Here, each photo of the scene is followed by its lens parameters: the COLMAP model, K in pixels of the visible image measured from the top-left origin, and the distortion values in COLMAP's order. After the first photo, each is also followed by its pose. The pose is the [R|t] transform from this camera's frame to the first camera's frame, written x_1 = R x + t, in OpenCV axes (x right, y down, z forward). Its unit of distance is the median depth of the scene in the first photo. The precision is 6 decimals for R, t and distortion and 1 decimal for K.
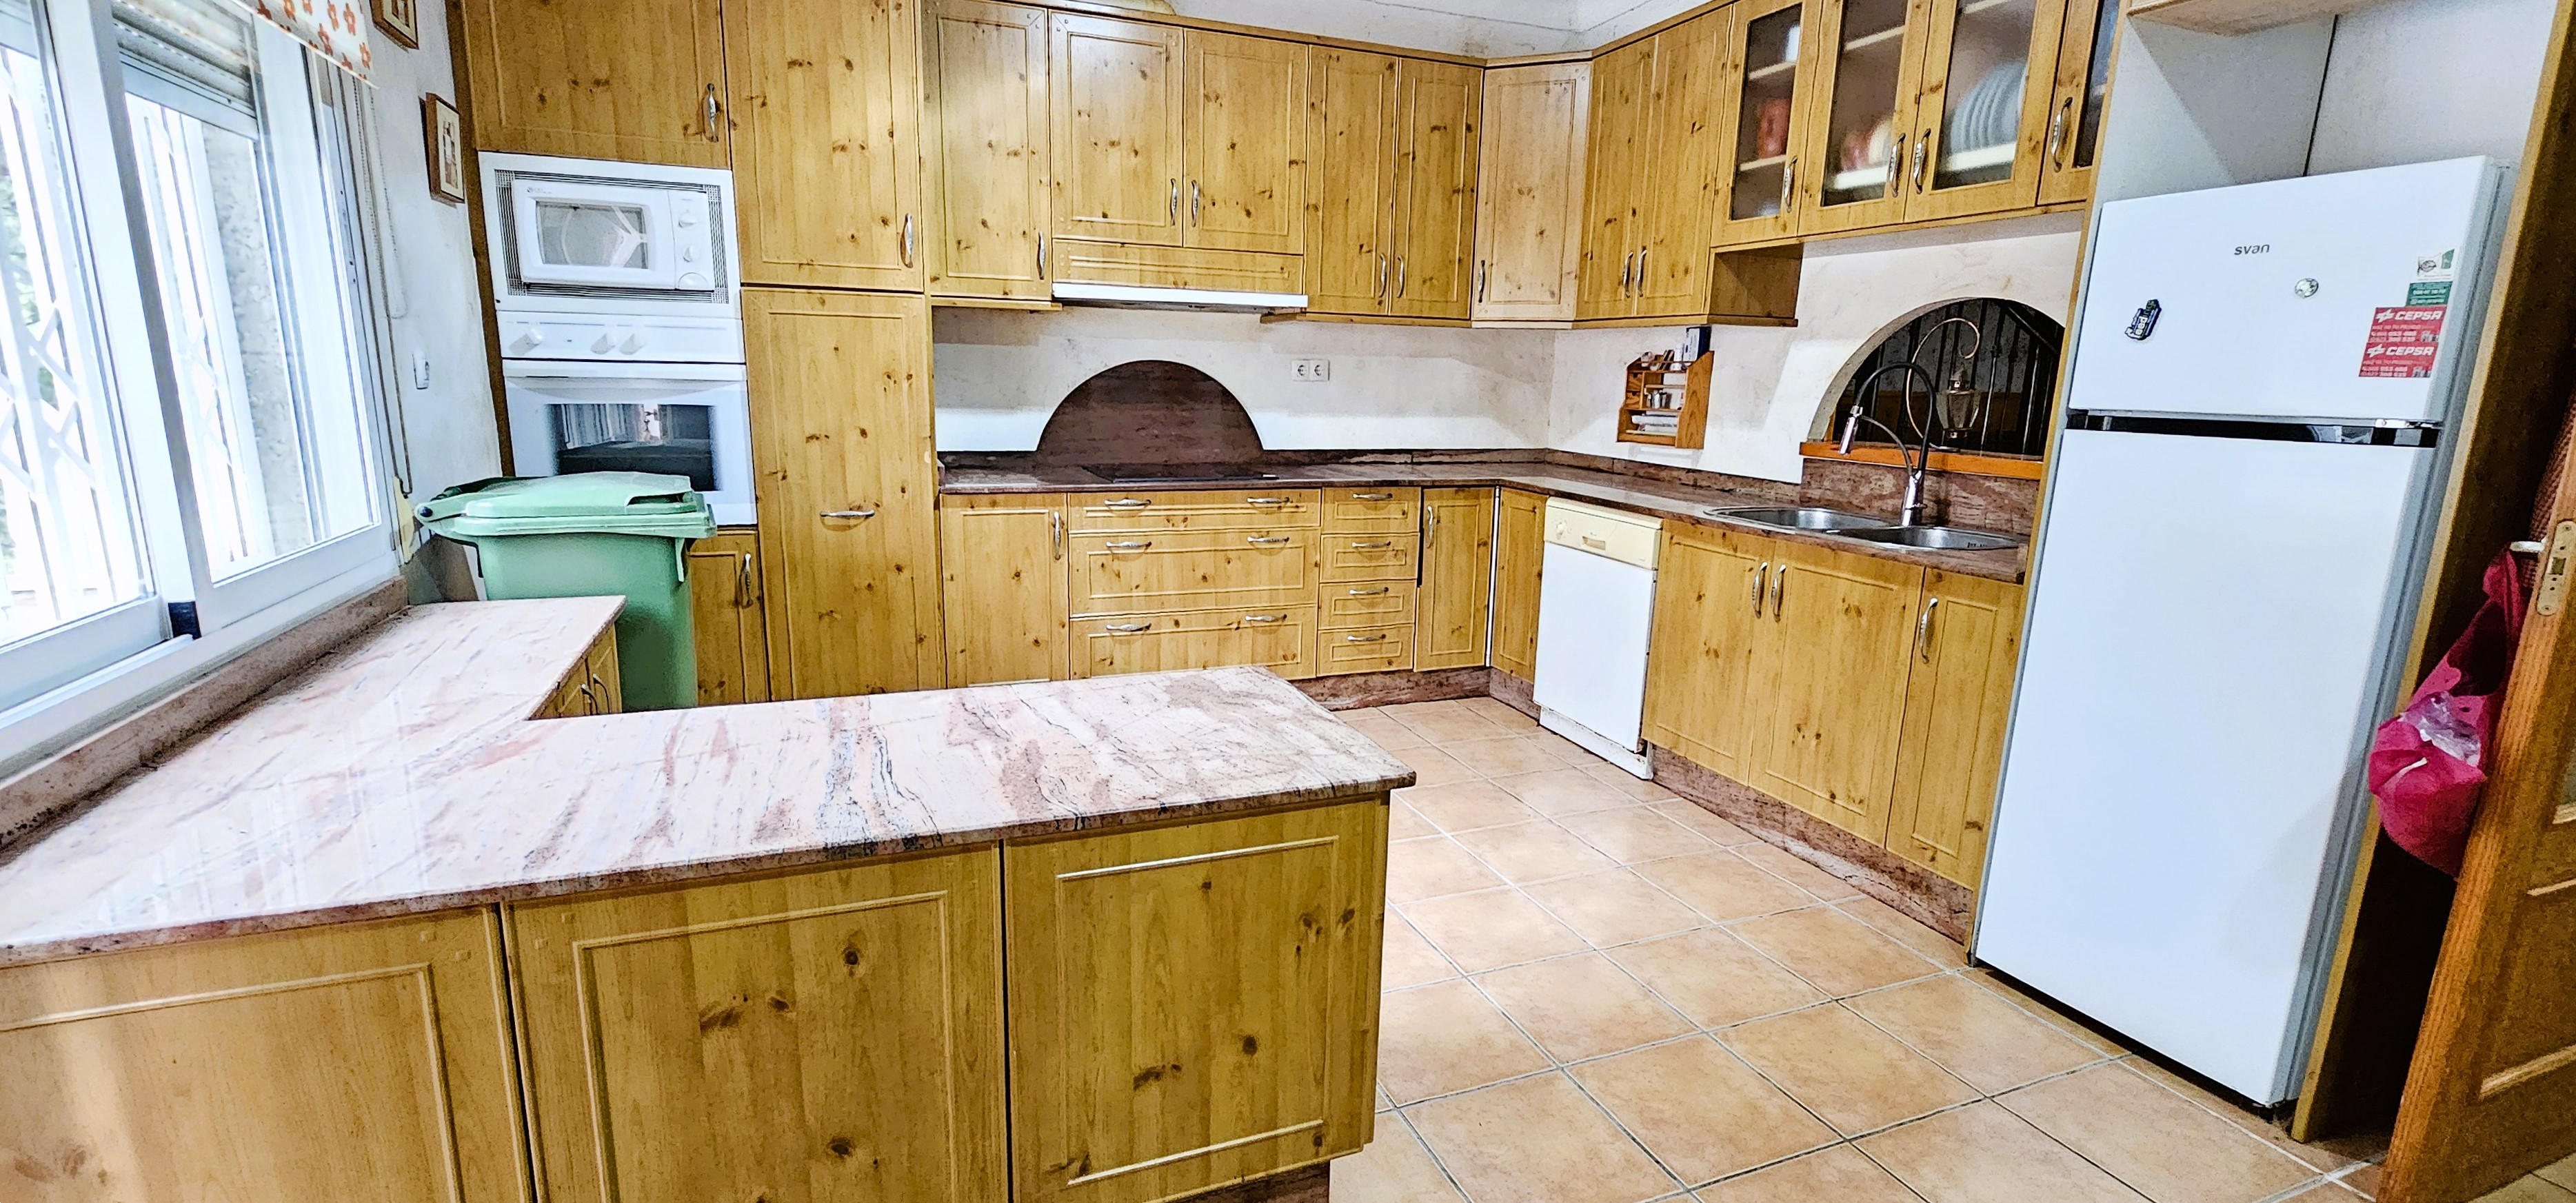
lens RADIAL K [[1125.6, 0, 1284.0], [0, 1125.6, 611.0], [0, 0, 1]] dist [-0.001992, 0.000101]
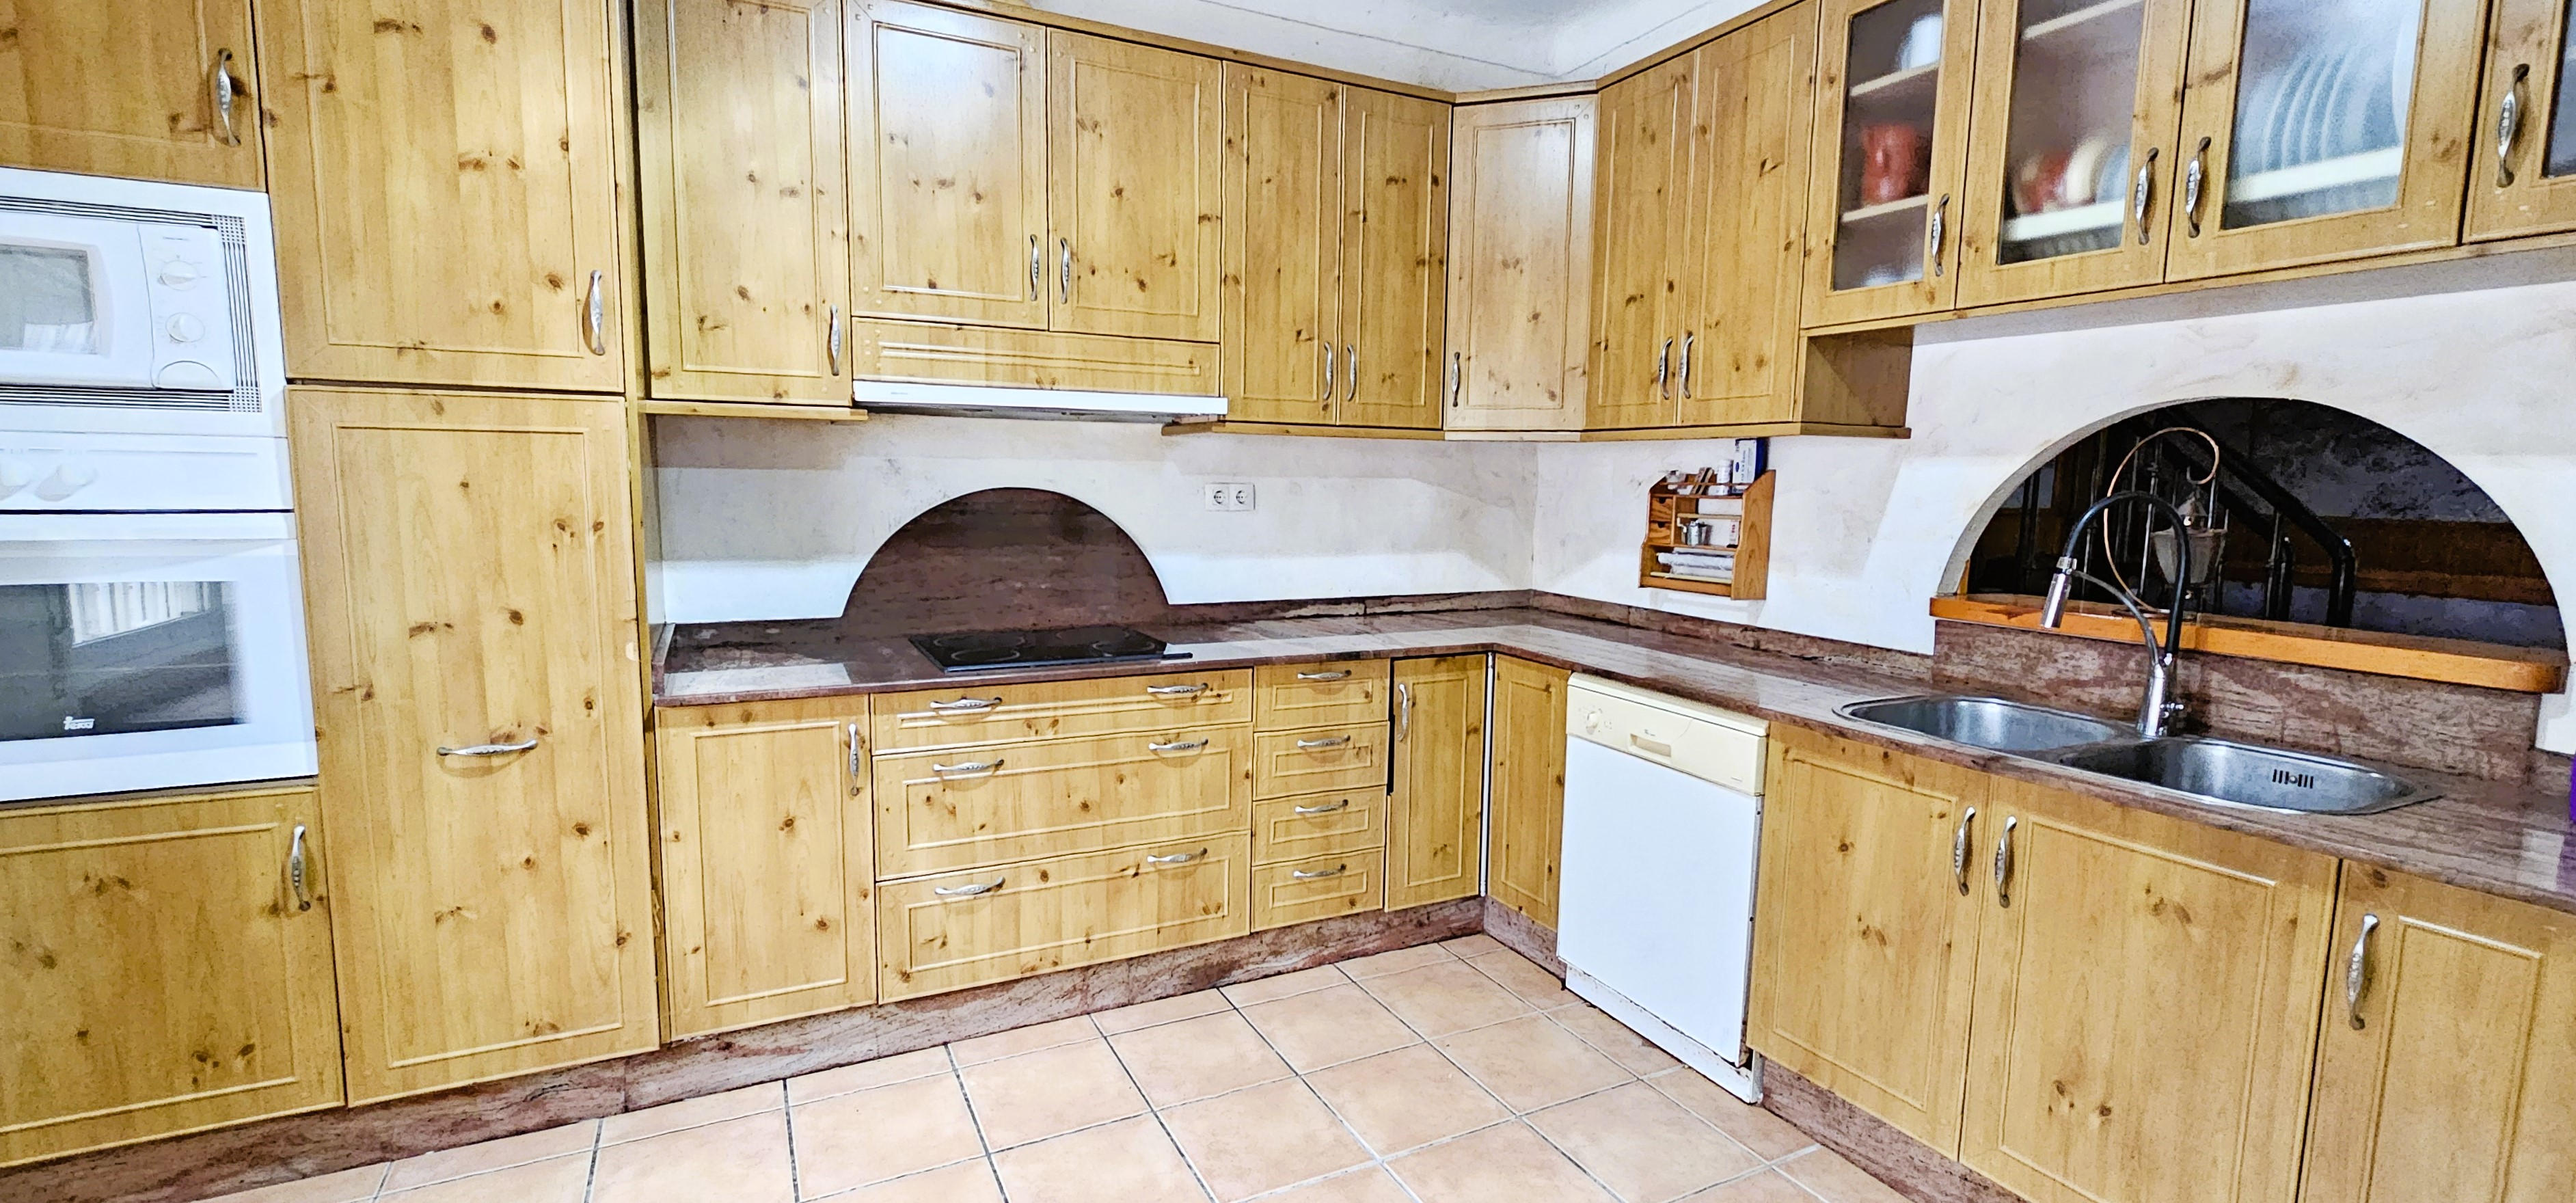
lens RADIAL K [[1116.0, 0, 1282.5], [0, 1116.0, 608.7], [0, 0, 1]] dist [0.000296, -0.000139]
pose [[0.996229, -0.018419, 0.084785, -0.008372], [0.026003, 0.995671, -0.089238, -0.099930], [-0.082774, 0.091107, 0.992395, 0.367645]]
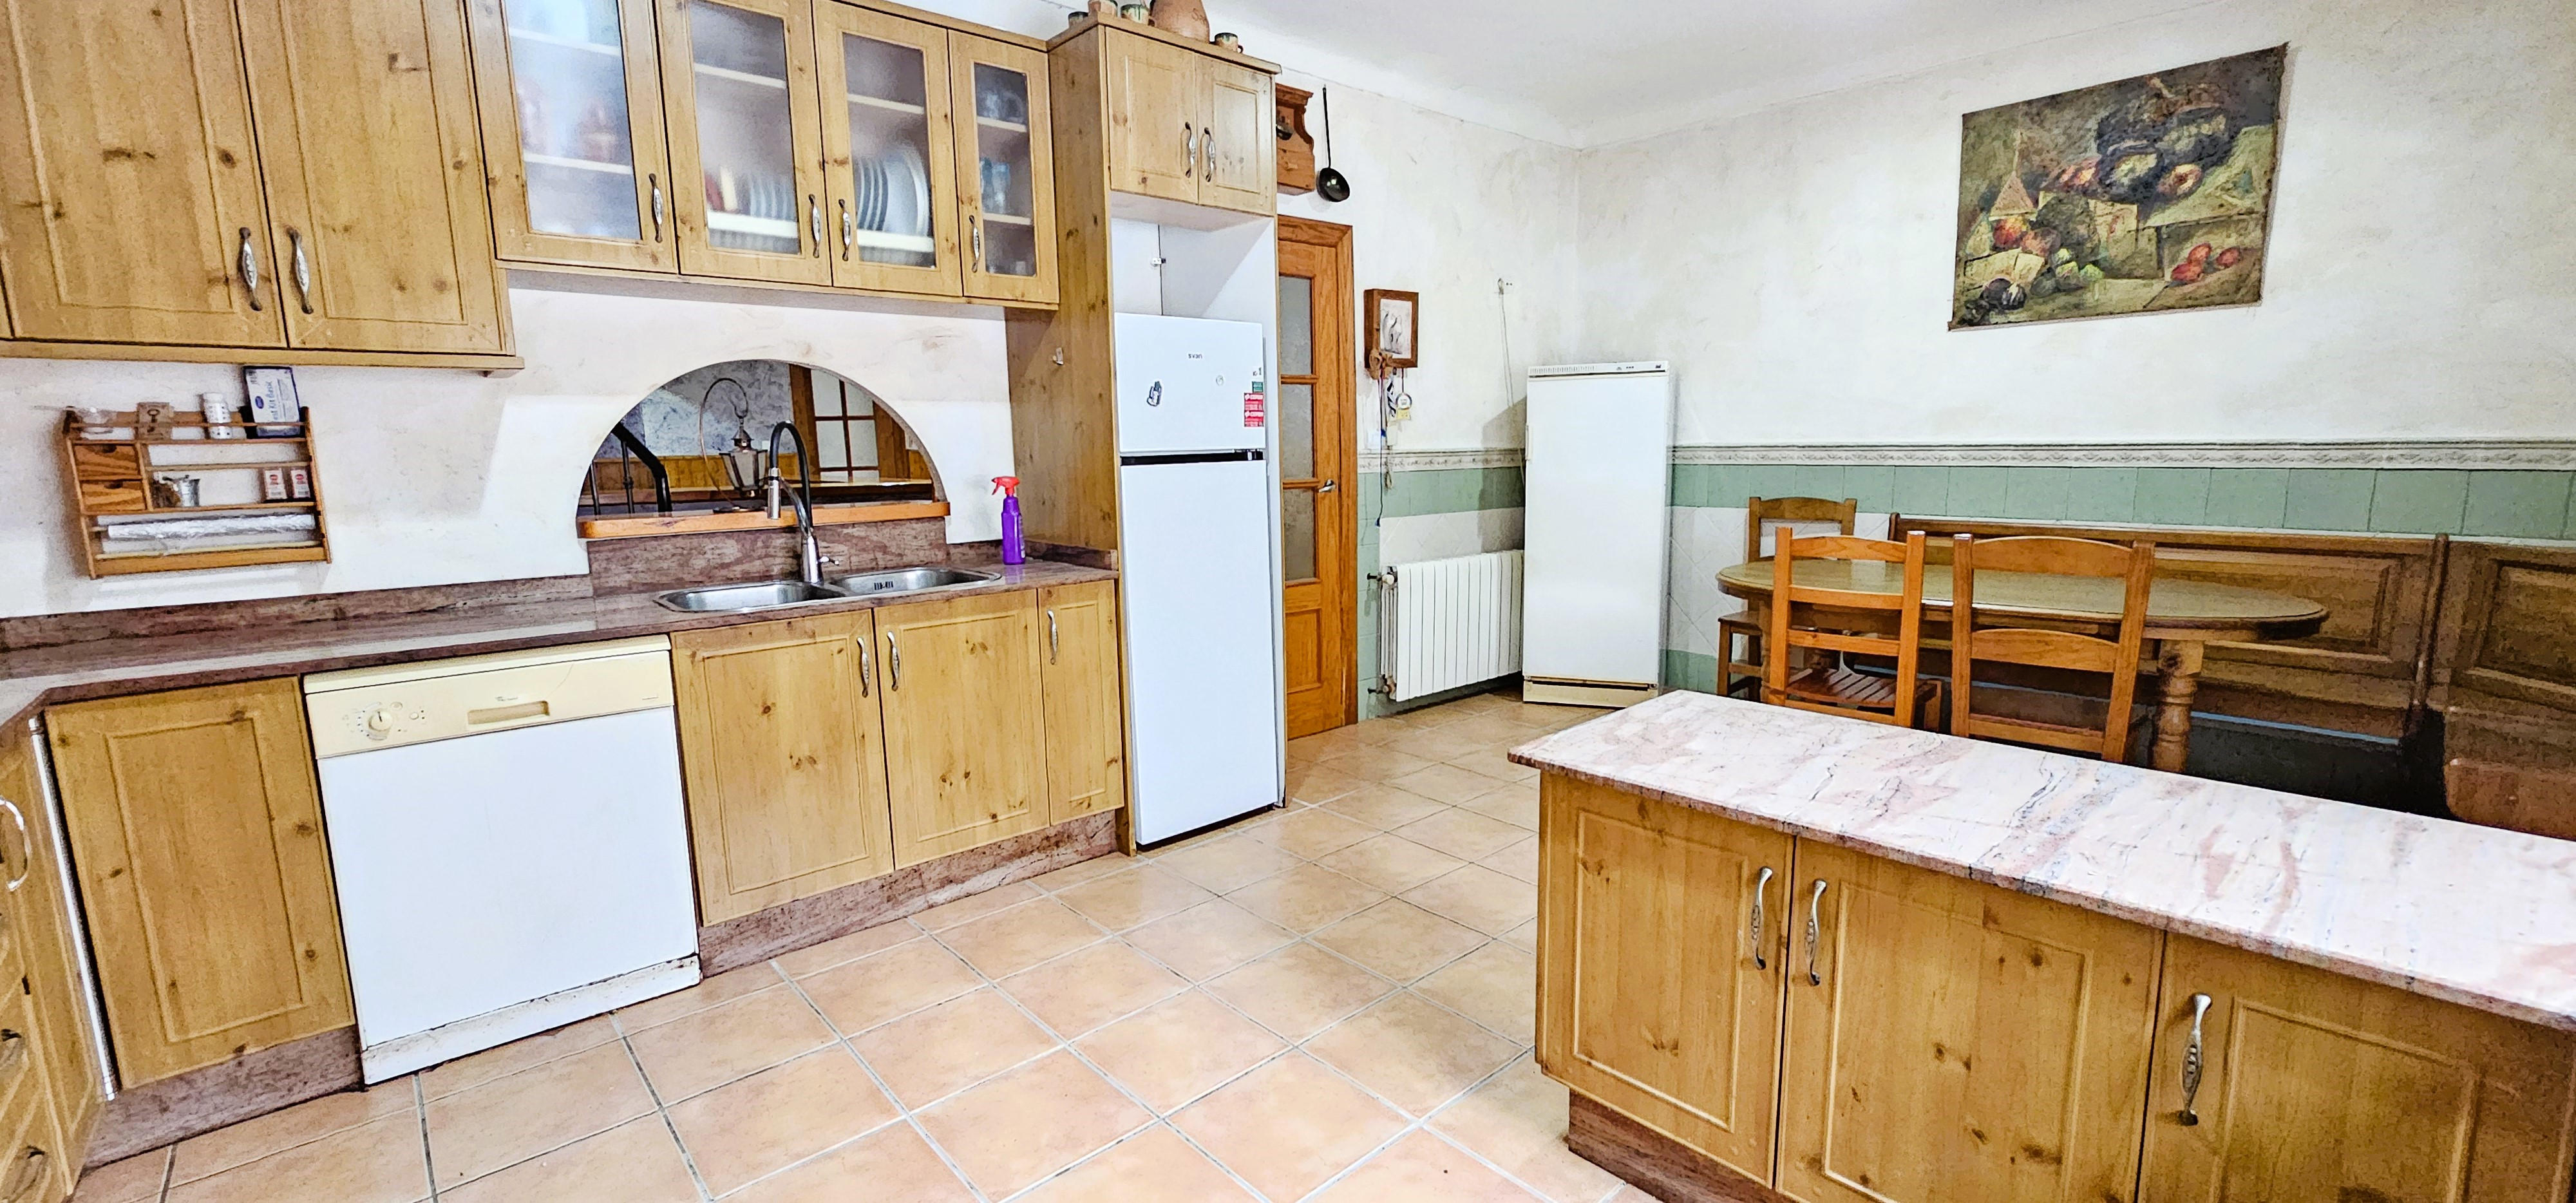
lens RADIAL K [[1051.9, 0, 1284.8], [0, 1051.9, 609.8], [0, 0, 1]] dist [-0.001949, 0.000142]
pose [[-0.349422, -0.166631, 0.922029, -0.447256], [0.205302, 0.946530, 0.248862, -0.191074], [-0.914196, 0.276253, -0.296529, 0.856744]]
